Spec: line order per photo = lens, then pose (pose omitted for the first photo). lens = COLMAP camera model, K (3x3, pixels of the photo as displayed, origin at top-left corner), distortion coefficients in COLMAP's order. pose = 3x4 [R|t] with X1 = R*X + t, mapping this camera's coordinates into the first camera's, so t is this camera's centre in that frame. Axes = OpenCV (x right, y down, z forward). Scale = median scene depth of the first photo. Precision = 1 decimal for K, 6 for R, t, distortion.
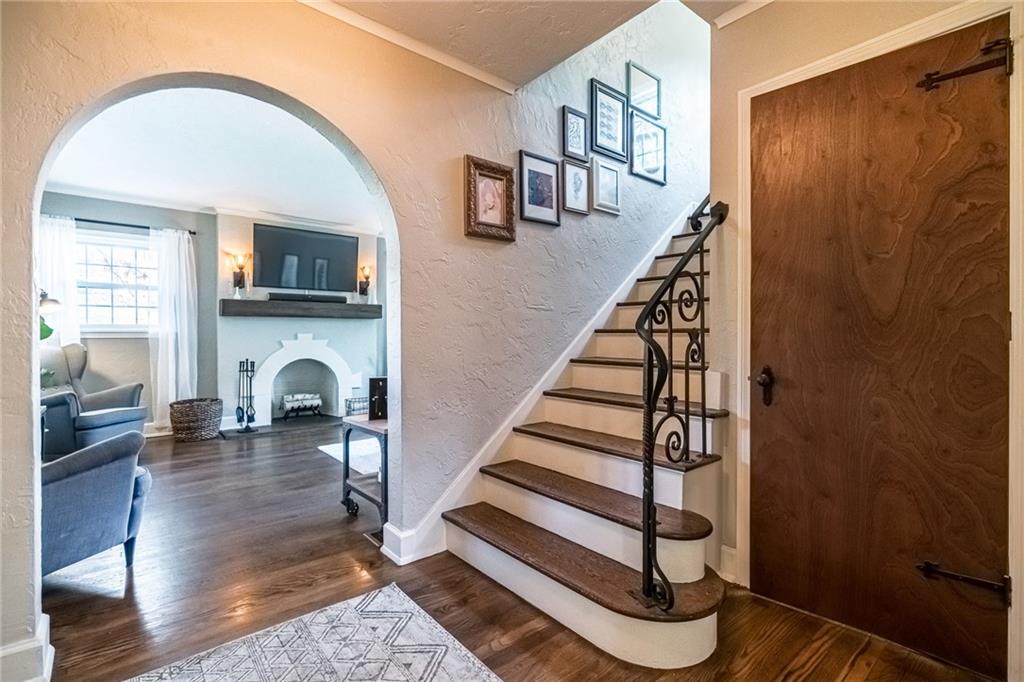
lens RADIAL K [[468.4, 0, 491.1], [0, 468.4, 339.2], [0, 0, 1]] dist [0.001724, 0.000309]
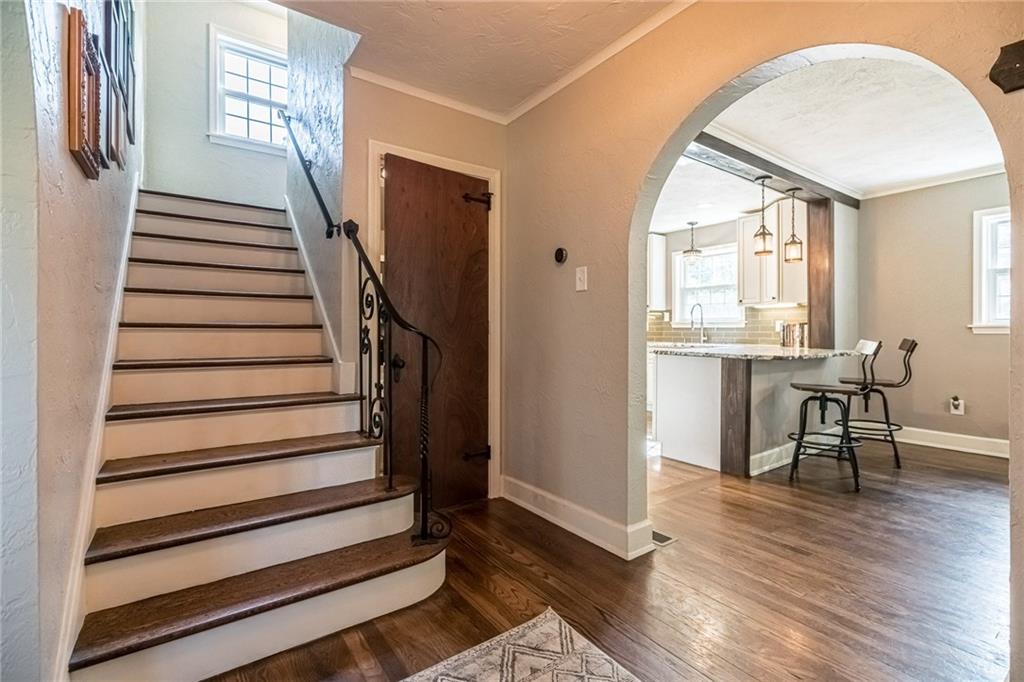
lens RADIAL K [[464.5, 0, 512.9], [0, 464.5, 332.2], [0, 0, 1]] dist [-0.000835, -0.000279]
pose [[0.058925, 0.001212, 0.998262, -0.860916], [0.007457, 0.999971, -0.001654, -0.001622], [-0.998235, 0.007541, 0.058914, 0.661483]]
